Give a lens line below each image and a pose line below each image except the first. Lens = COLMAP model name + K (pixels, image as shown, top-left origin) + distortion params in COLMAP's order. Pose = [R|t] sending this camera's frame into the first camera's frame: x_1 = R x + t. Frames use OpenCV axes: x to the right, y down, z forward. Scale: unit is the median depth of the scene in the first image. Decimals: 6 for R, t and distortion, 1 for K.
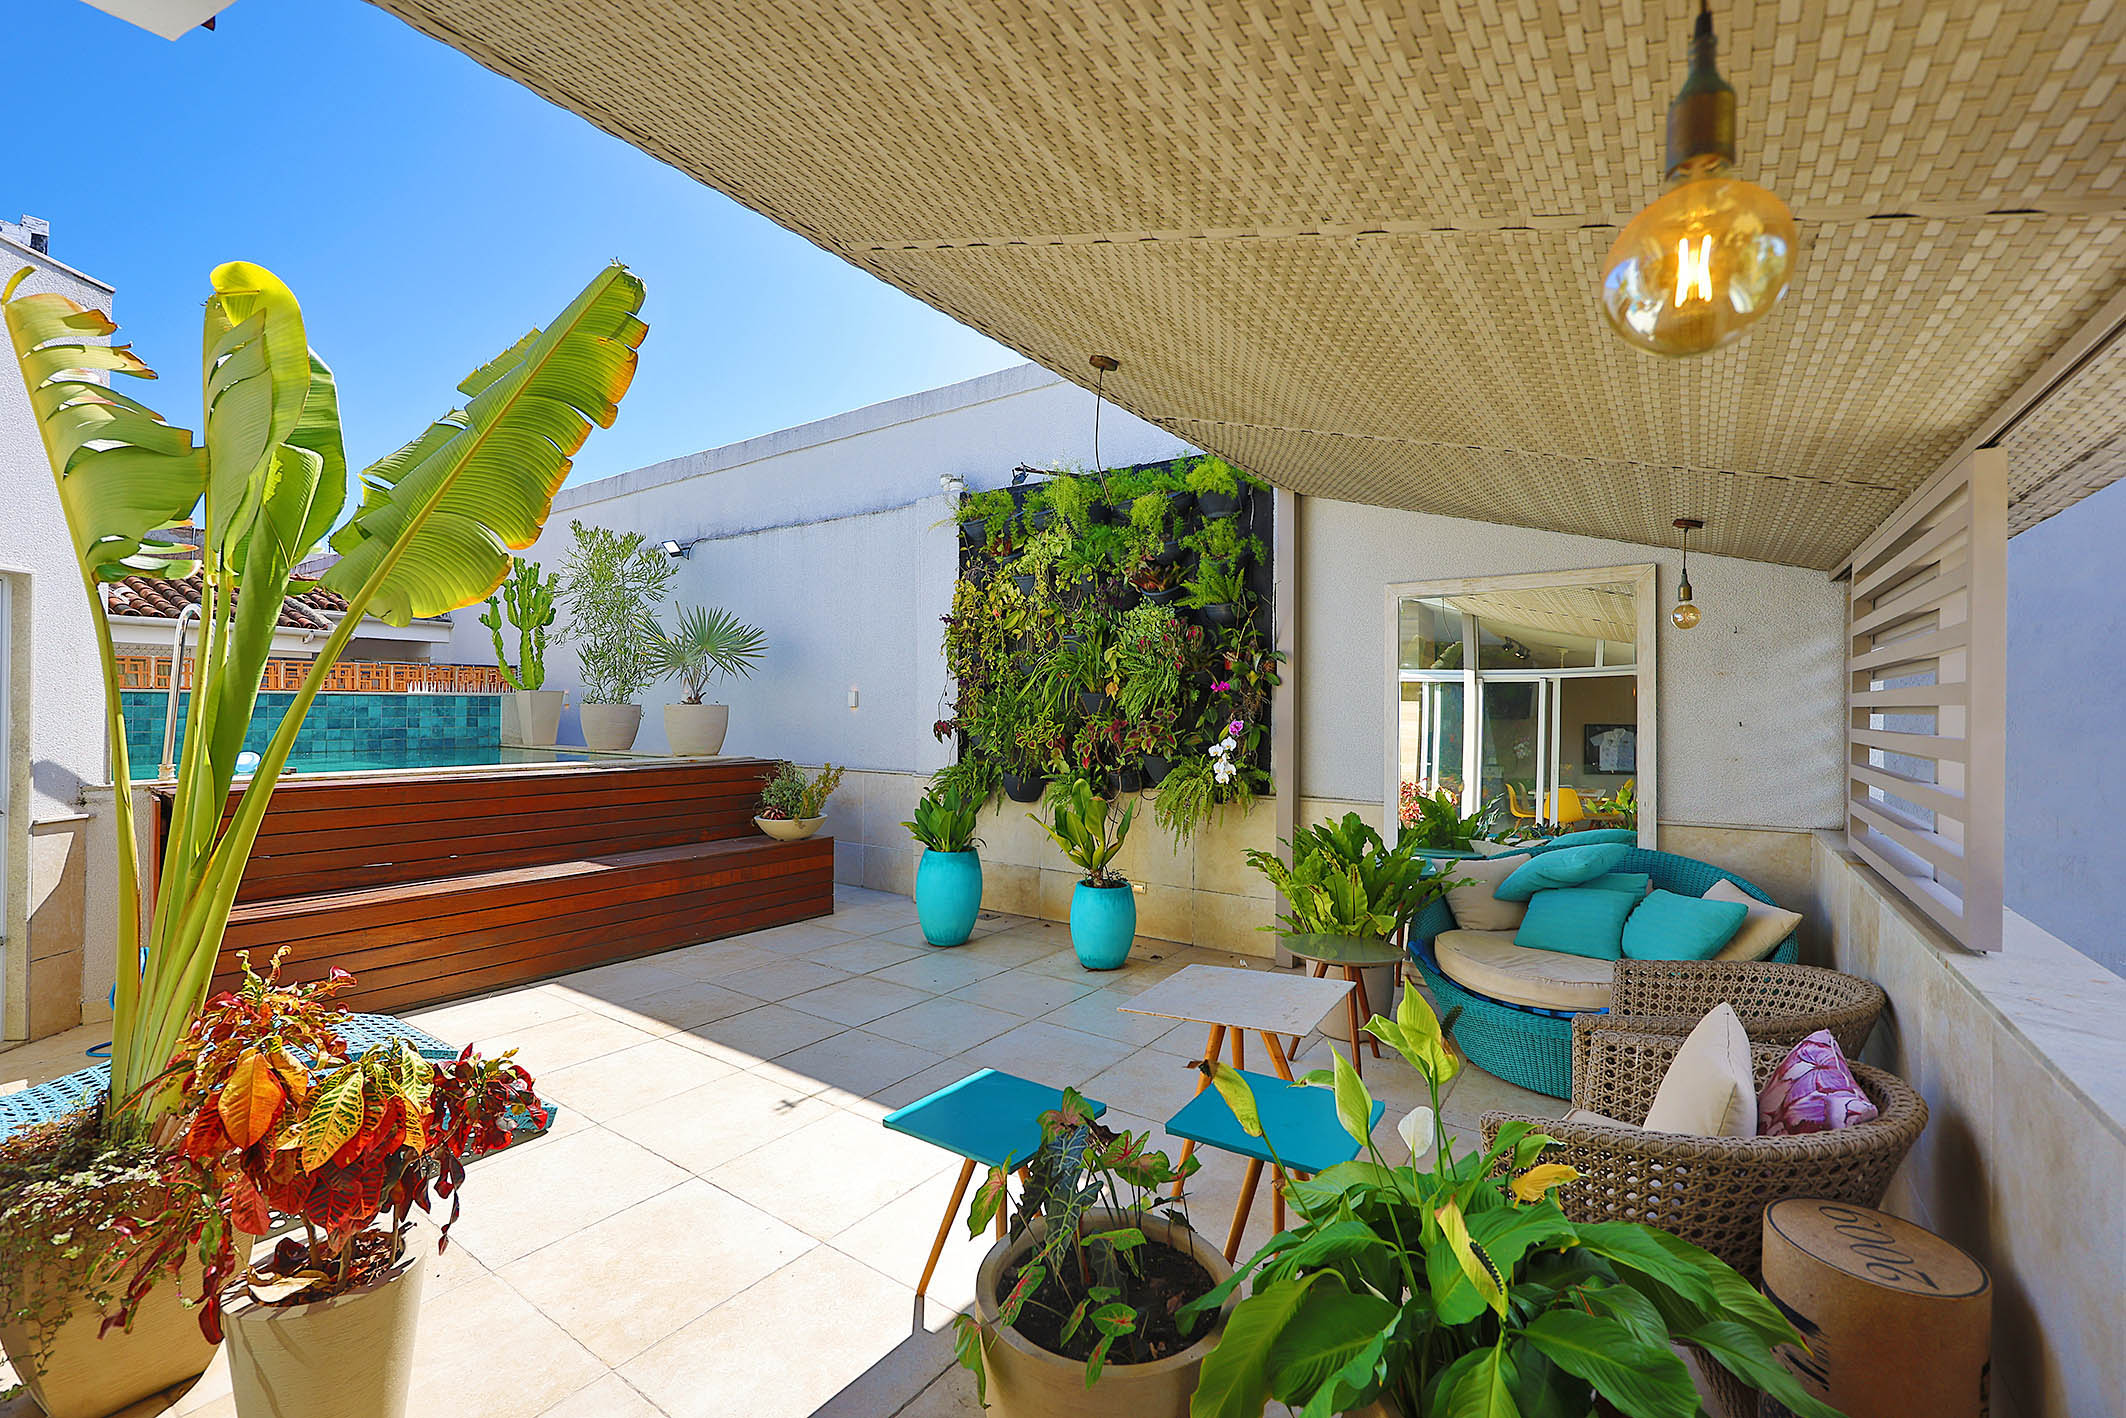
lens RADIAL K [[897.1, 0, 1053.8], [0, 897.1, 708.9], [0, 0, 1]] dist [0.003111, 0.000071]
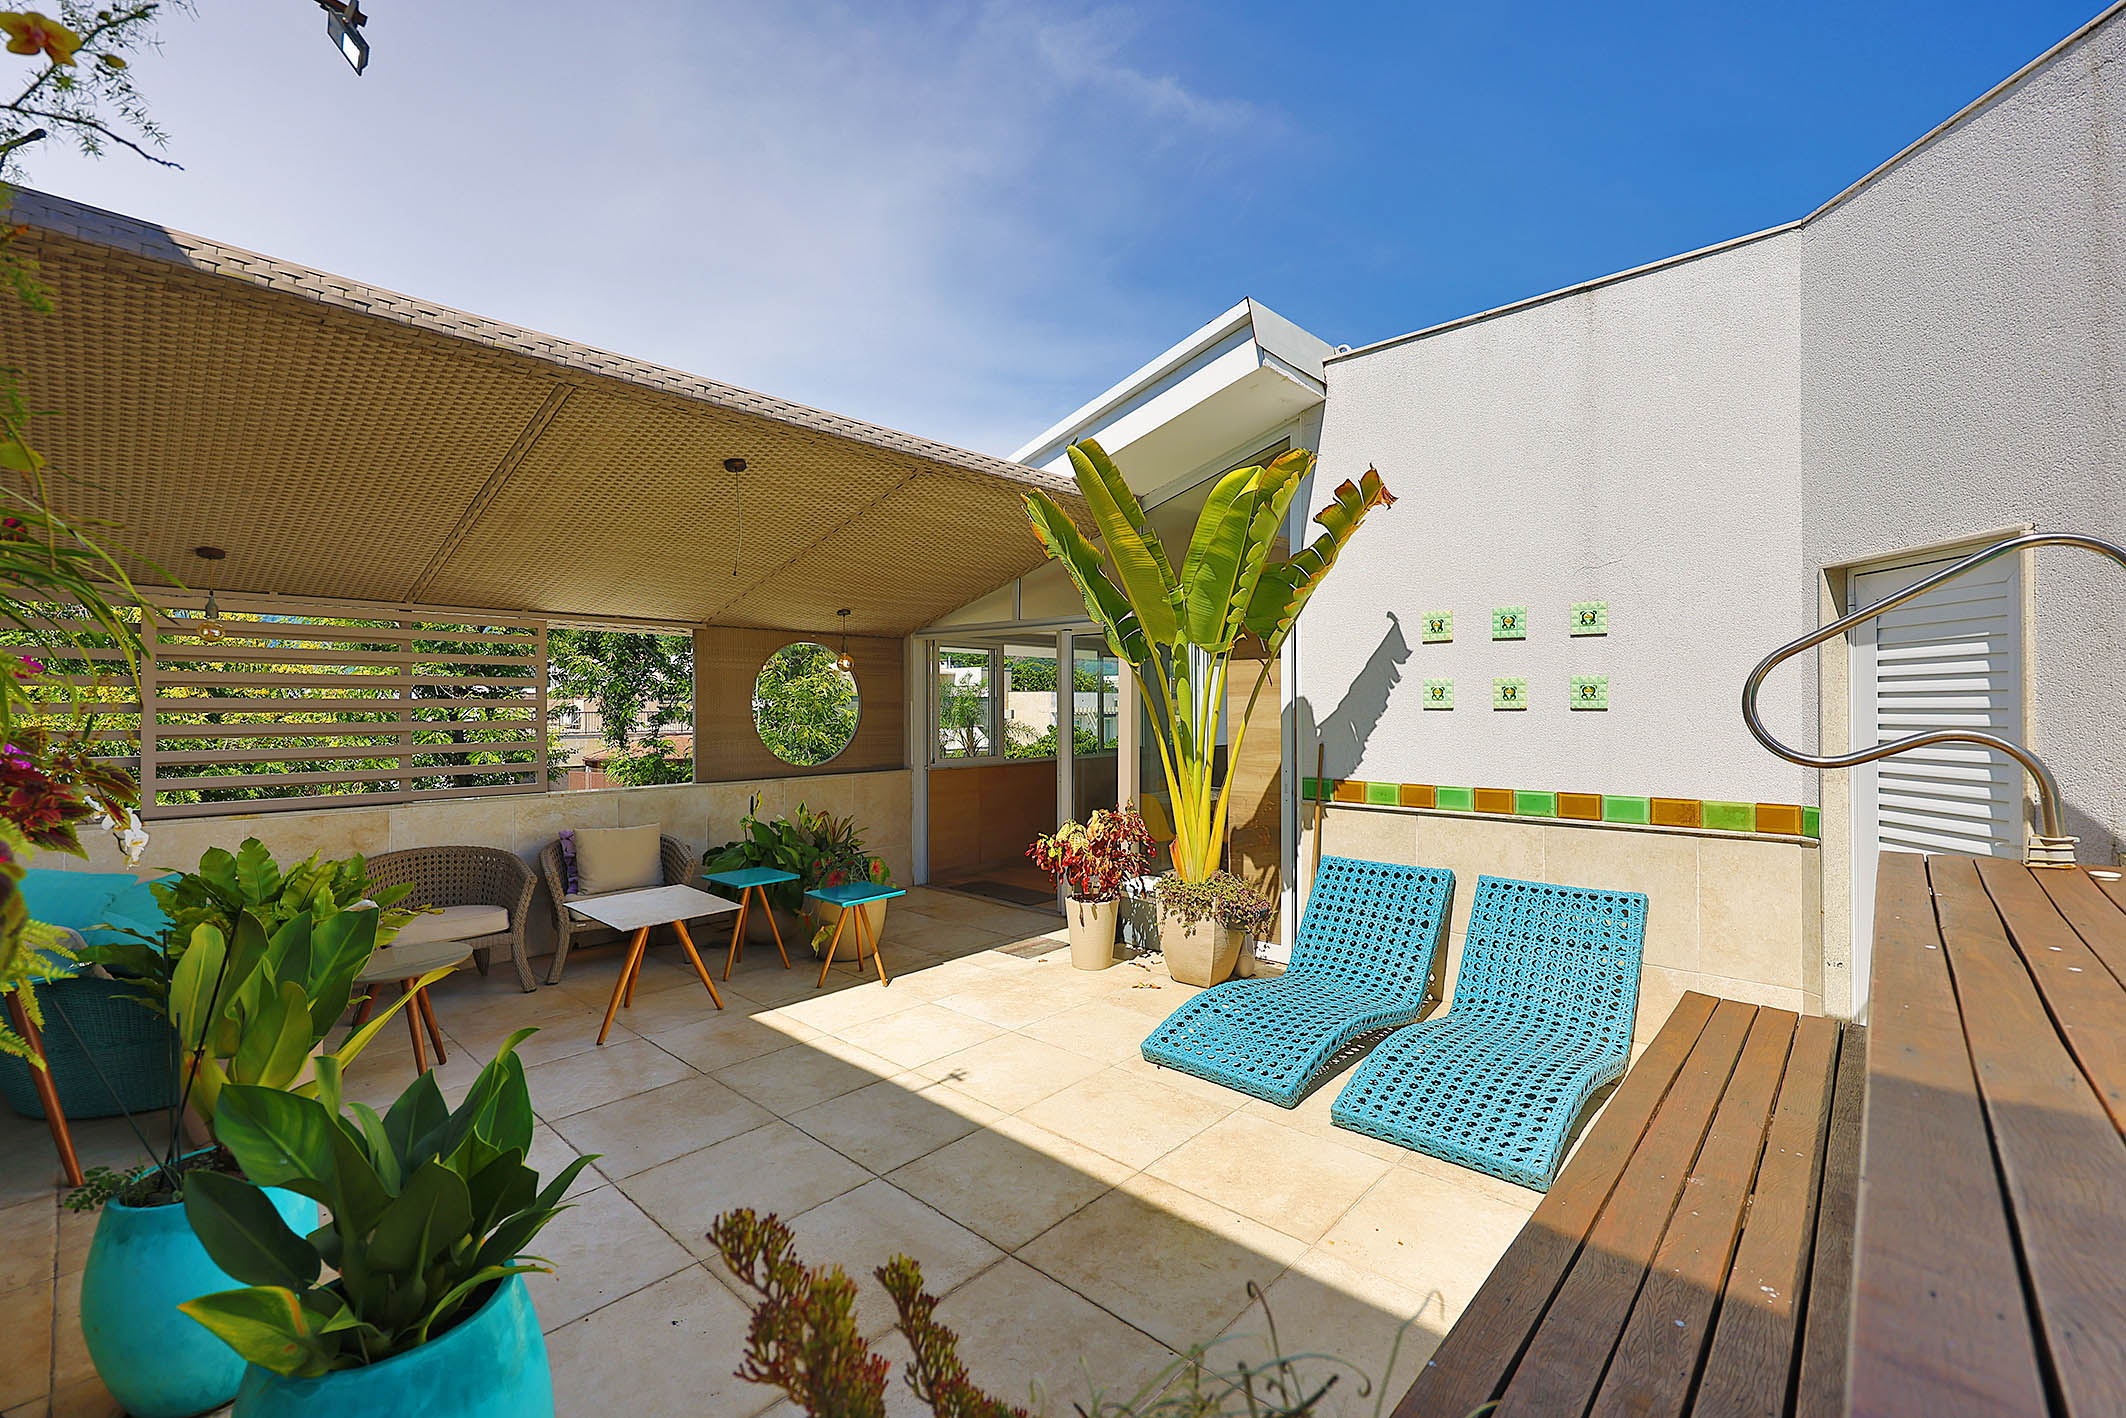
lens RADIAL K [[841.4, 0, 1054.9], [0, 841.4, 716.8], [0, 0, 1]] dist [-0.000725, 0.000351]
pose [[-0.993715, -0.005077, 0.111826, -0.228078], [-0.004299, 0.999965, 0.007197, -0.001710], [-0.111859, 0.006671, -0.993702, 0.863966]]
